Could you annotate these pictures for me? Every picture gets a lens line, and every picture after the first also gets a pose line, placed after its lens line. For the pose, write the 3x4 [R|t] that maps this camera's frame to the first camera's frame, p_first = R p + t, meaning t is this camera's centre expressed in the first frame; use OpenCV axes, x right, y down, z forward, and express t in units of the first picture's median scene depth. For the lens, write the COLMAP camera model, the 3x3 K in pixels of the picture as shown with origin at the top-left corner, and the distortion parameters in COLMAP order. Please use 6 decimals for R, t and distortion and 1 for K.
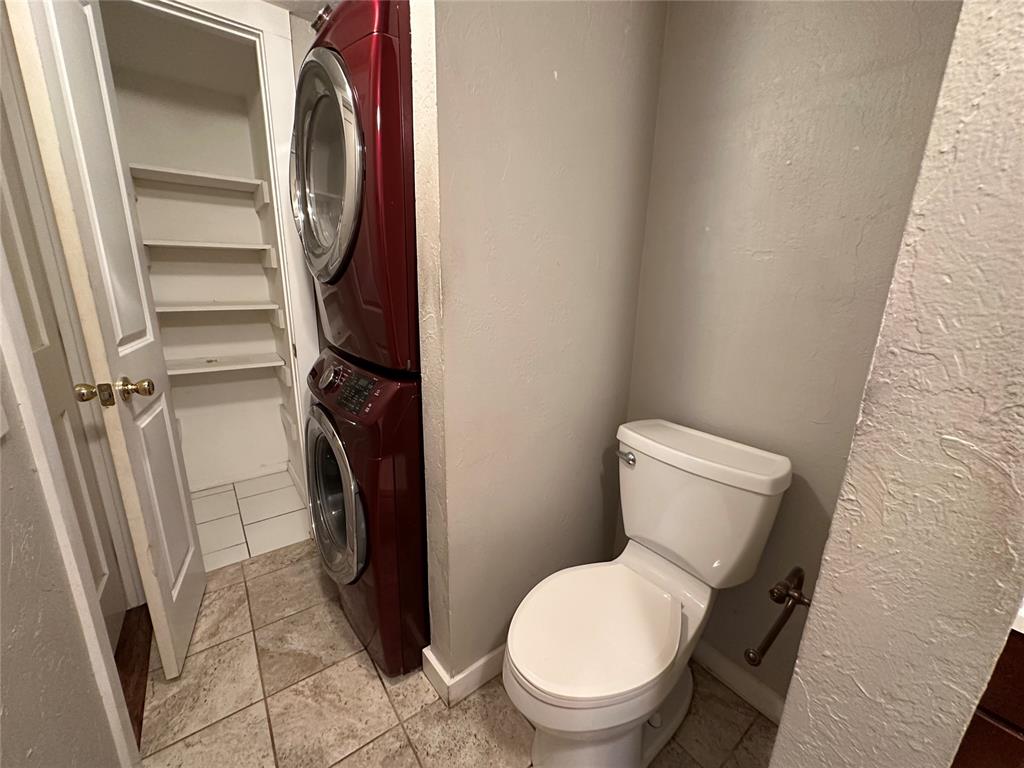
lens RADIAL K [[411.3, 0, 511.5], [0, 411.3, 384.0], [0, 0, 1]] dist [-0.001389, 0.000878]
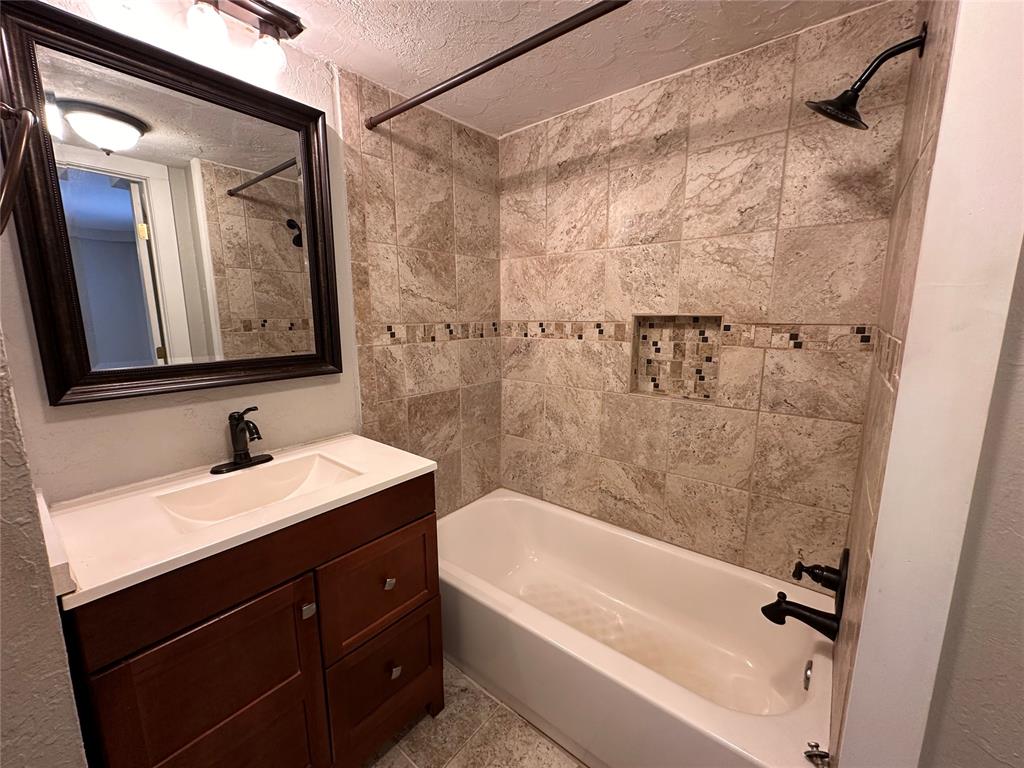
lens RADIAL K [[411.3, 0, 512.6], [0, 411.3, 383.4], [0, 0, 1]] dist [-0.001389, 0.000878]
pose [[-0.240449, -0.188339, 0.952215, -0.355636], [0.239828, 0.939053, 0.246296, -0.102237], [-0.940567, 0.287590, -0.180626, -0.423910]]
